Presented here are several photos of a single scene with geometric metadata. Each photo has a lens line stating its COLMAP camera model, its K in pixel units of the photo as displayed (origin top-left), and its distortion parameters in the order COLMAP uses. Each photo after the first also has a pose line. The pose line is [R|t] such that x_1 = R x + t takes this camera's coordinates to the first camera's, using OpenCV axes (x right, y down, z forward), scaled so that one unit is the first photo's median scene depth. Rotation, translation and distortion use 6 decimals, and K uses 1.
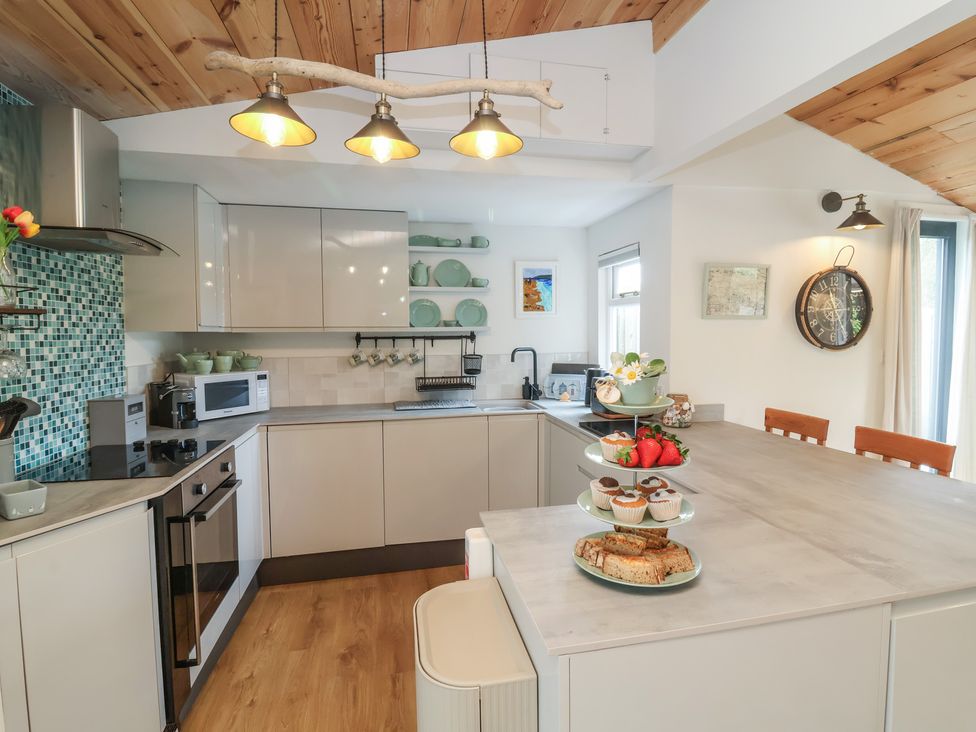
lens RADIAL K [[505.4, 0, 497.7], [0, 505.4, 357.1], [0, 0, 1]] dist [0.002289, -0.014764]
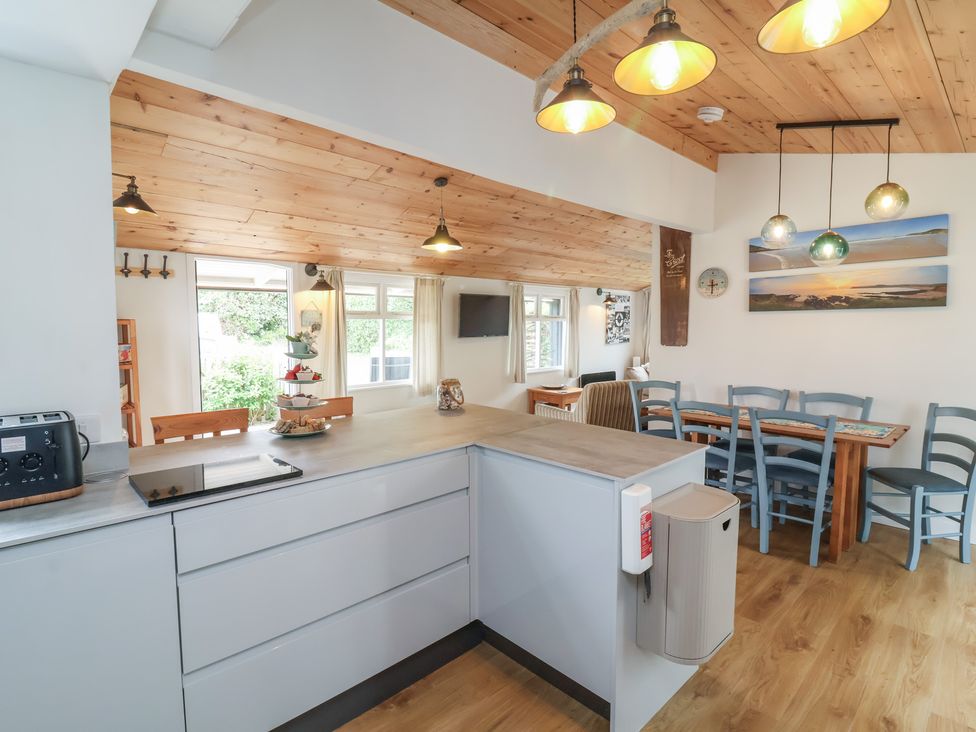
lens RADIAL K [[505.4, 0, 491.9], [0, 505.4, 355.8], [0, 0, 1]] dist [0.002289, -0.014764]
pose [[-0.521558, -0.045922, 0.851979, -0.439858], [0.048110, 0.995379, 0.083103, -0.039041], [-0.851859, 0.084332, -0.516938, 0.960071]]
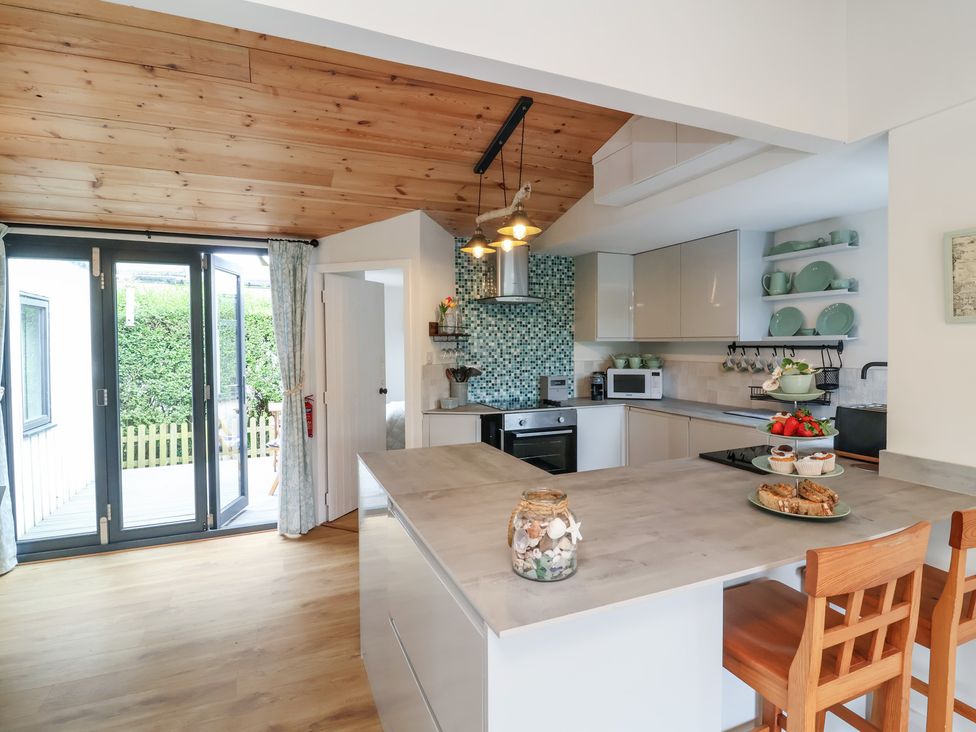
lens RADIAL K [[505.4, 0, 498.5], [0, 505.4, 355.8], [0, 0, 1]] dist [0.002289, -0.014764]
pose [[0.204075, 0.030920, -0.978467, 0.926934], [-0.044438, 0.998763, 0.022293, -0.025570], [0.977946, 0.038931, 0.205196, 0.353206]]
